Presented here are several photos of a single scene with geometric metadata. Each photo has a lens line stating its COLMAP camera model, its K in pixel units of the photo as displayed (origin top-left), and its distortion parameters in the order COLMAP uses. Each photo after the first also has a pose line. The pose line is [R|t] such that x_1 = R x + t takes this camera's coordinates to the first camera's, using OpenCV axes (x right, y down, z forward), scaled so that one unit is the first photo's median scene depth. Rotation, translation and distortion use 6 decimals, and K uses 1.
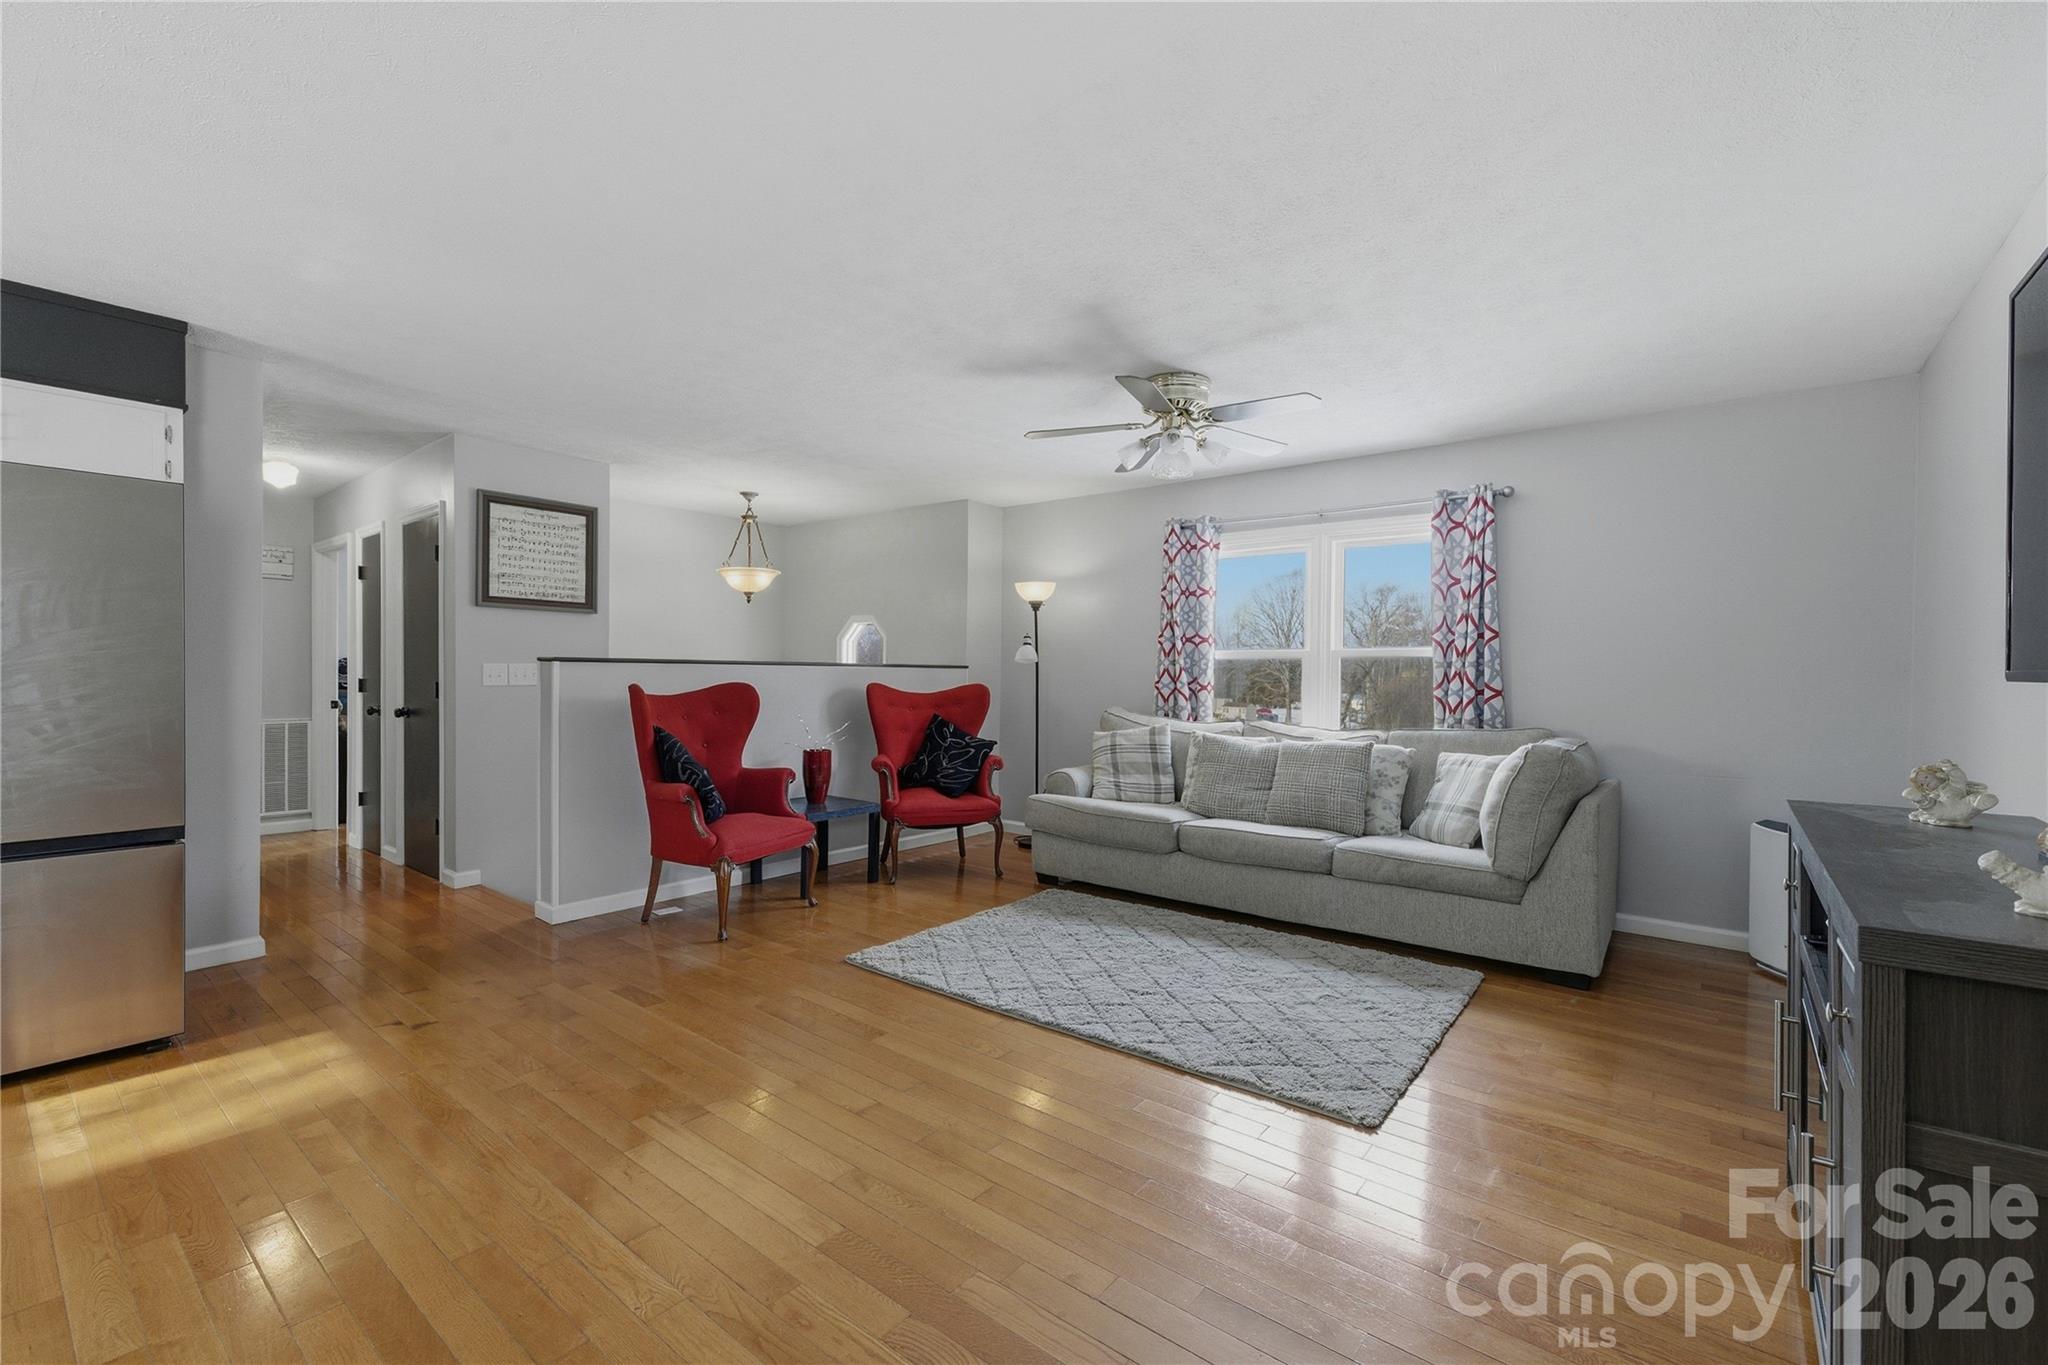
lens RADIAL K [[859.7, 0, 1016.5], [0, 859.7, 679.1], [0, 0, 1]] dist [0.002774, 0.000109]
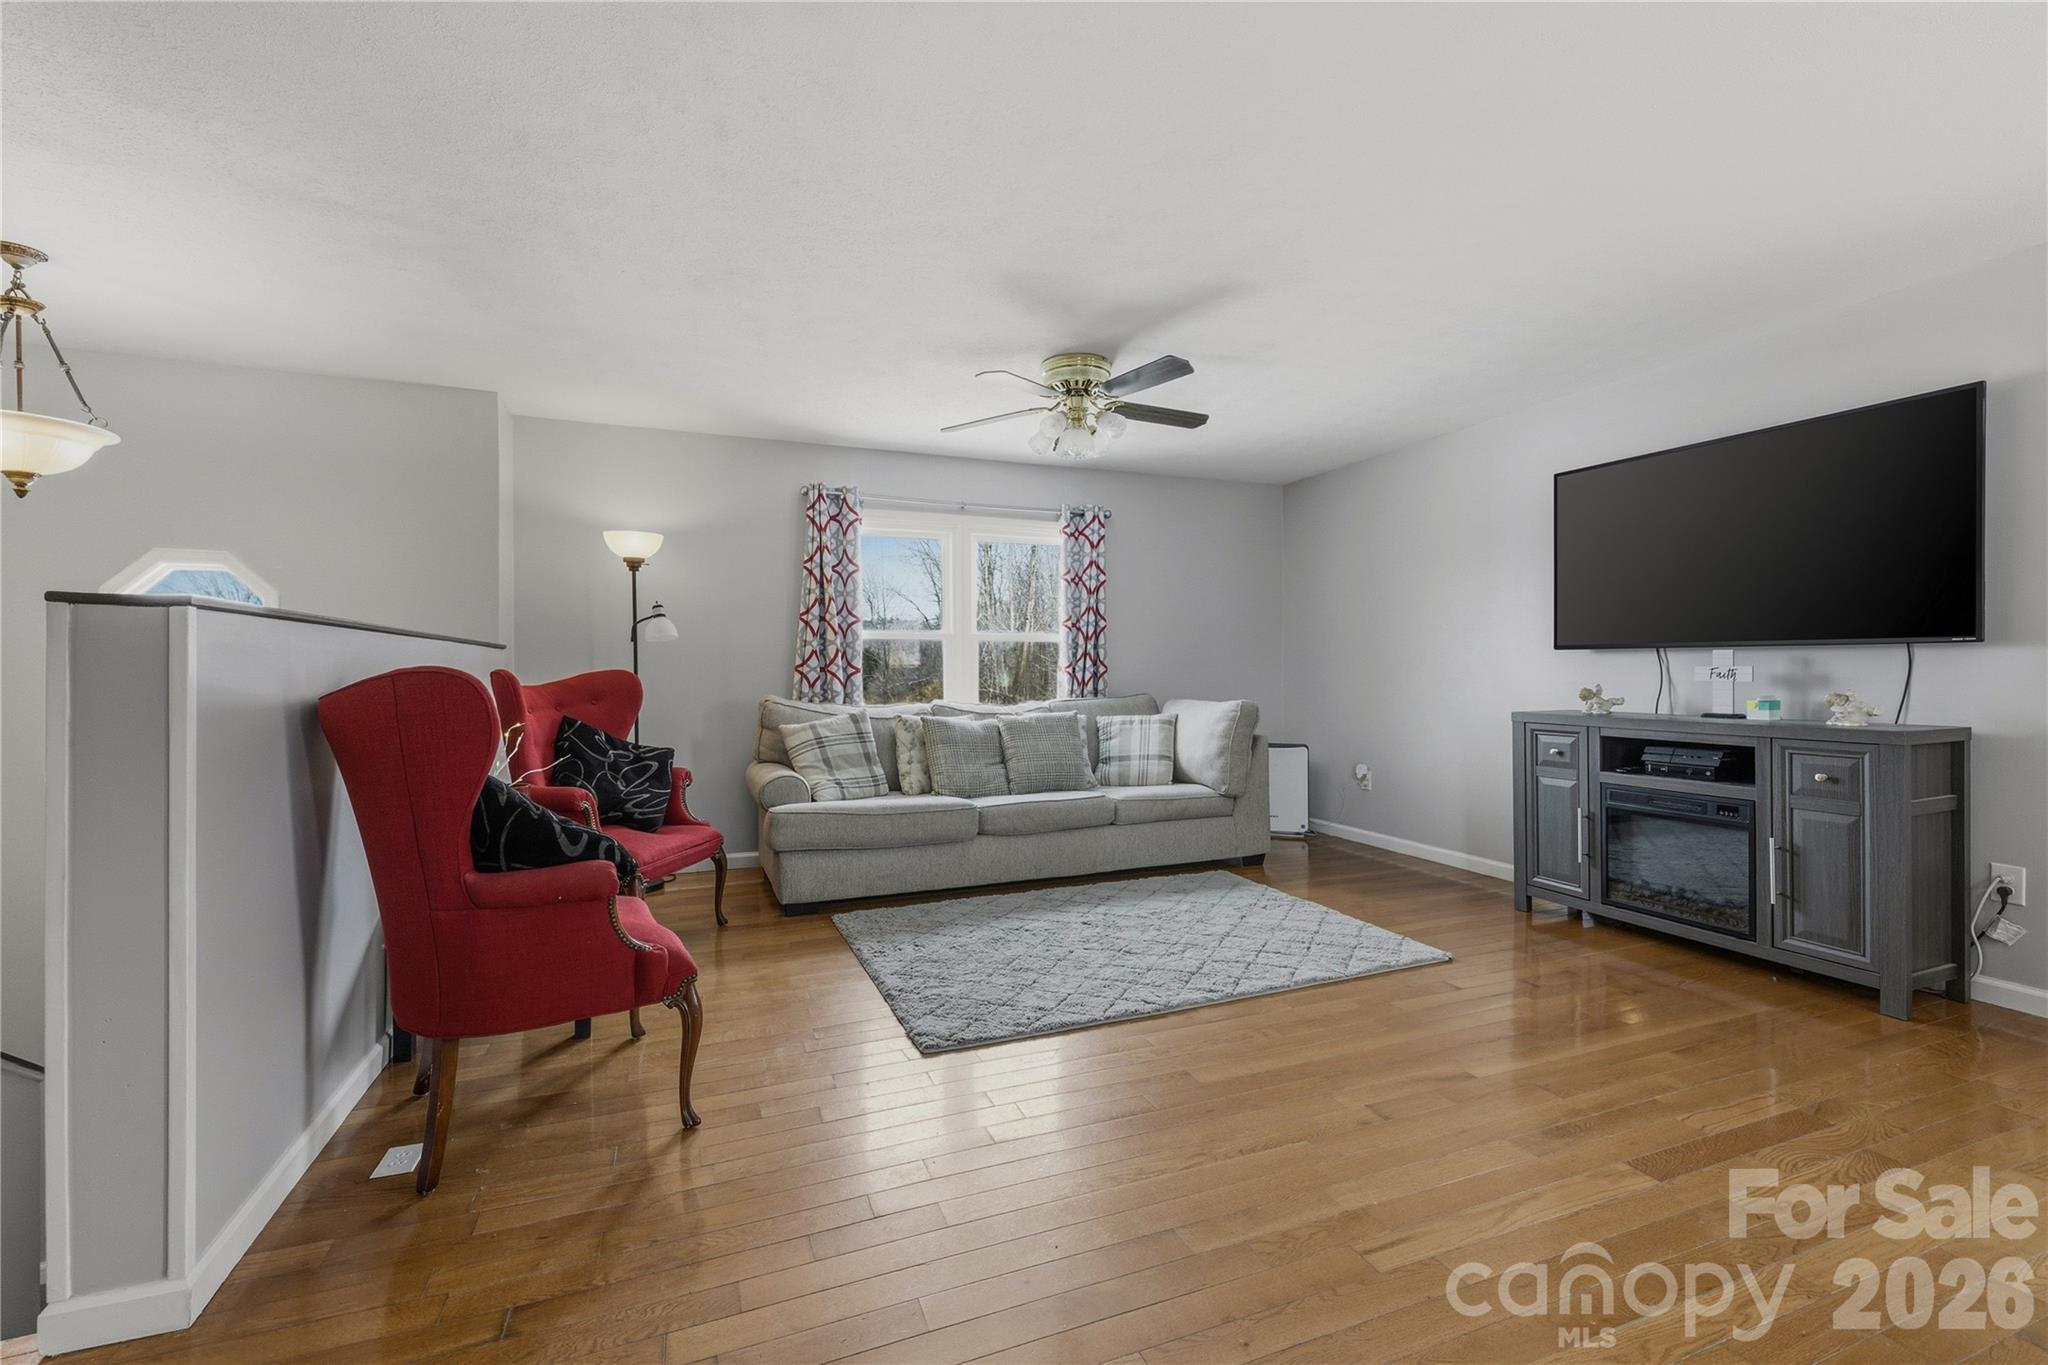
lens RADIAL K [[859.7, 0, 1016.5], [0, 859.7, 679.1], [0, 0, 1]] dist [0.002774, 0.000109]
pose [[0.497666, -0.023010, 0.867064, -0.518077], [0.012363, 0.999735, 0.019435, 0.003523], [-0.867281, 0.001048, 0.497818, 0.387969]]
